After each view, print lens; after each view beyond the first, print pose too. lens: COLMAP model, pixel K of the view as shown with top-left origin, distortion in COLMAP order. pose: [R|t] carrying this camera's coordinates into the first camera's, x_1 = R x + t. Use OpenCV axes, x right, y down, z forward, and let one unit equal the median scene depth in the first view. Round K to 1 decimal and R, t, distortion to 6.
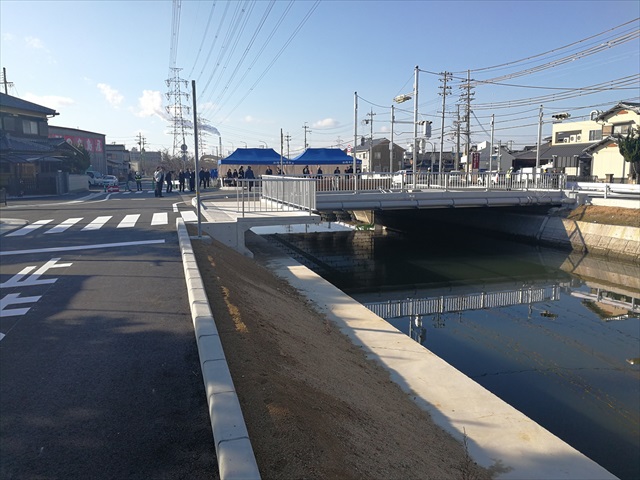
lens RADIAL K [[513.0, 0, 334.0], [0, 513.0, 240.8], [0, 0, 1]] dist [0.003565, -0.005862]
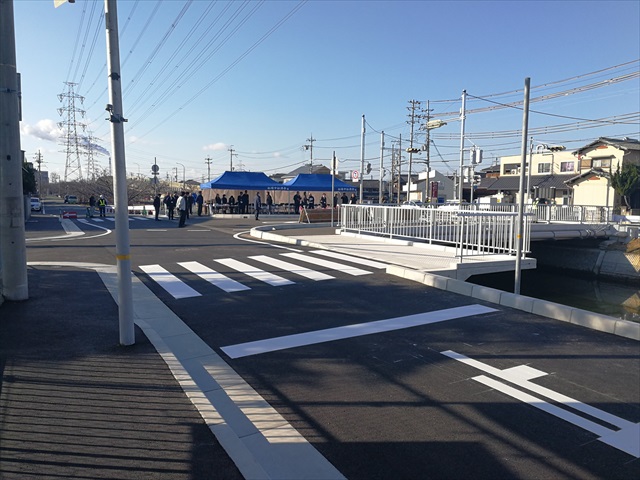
lens RADIAL K [[513.0, 0, 334.0], [0, 513.0, 240.8], [0, 0, 1]] dist [0.003565, -0.005862]
pose [[0.980680, 0.001195, 0.195617, -0.180026], [0.008382, 0.998806, -0.048120, -0.015097], [-0.195441, 0.048830, 0.979499, 0.096884]]
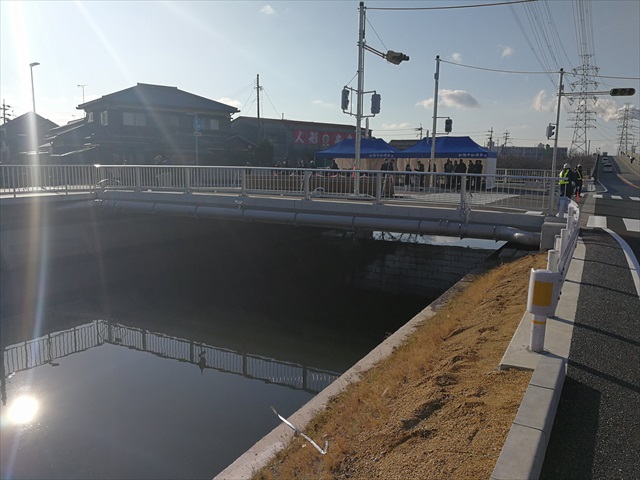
lens RADIAL K [[515.3, 0, 322.7], [0, 515.3, 239.4], [0, 0, 1]] dist [0.006348, -0.001282]
pose [[0.696299, 0.117747, -0.708028, 0.435268], [-0.115426, 0.991982, 0.051455, -0.051286], [0.708410, 0.045897, 0.704307, 0.364757]]
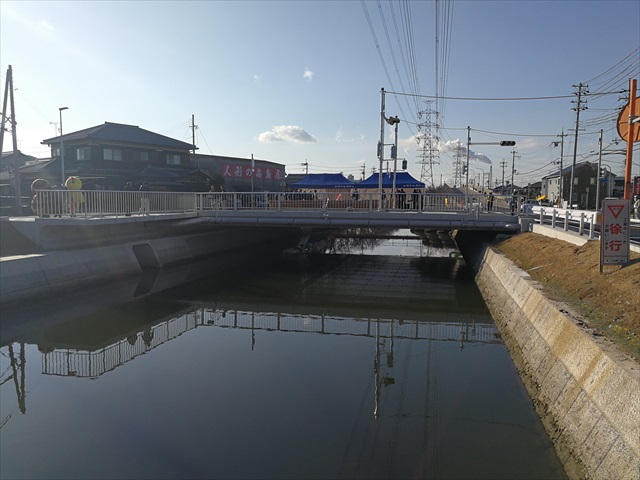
lens RADIAL K [[513.9, 0, 326.8], [0, 513.9, 243.3], [0, 0, 1]] dist [0.041358, -0.063438]
pose [[0.866769, 0.052729, -0.495914, 0.410735], [-0.077983, 0.996493, -0.030347, 0.002080], [0.492575, 0.064977, 0.867841, 0.058371]]
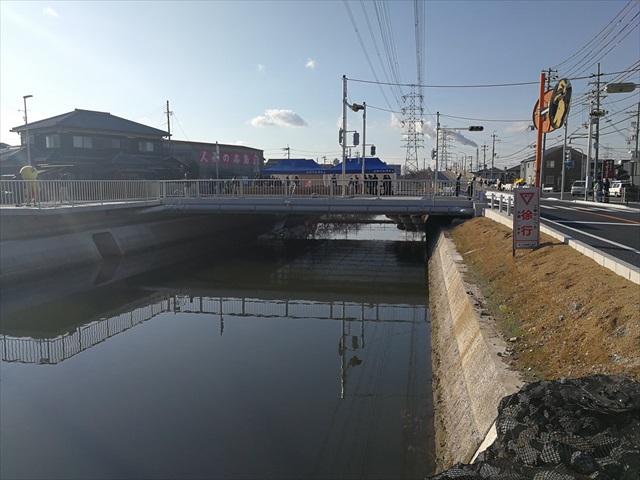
lens RADIAL K [[513.9, 0, 326.8], [0, 513.9, 243.3], [0, 0, 1]] dist [0.041358, -0.063438]
pose [[0.879010, 0.057367, -0.473339, 0.445483], [-0.066446, 0.997787, -0.002464, -0.001573], [0.472150, 0.033618, 0.880877, 0.063186]]
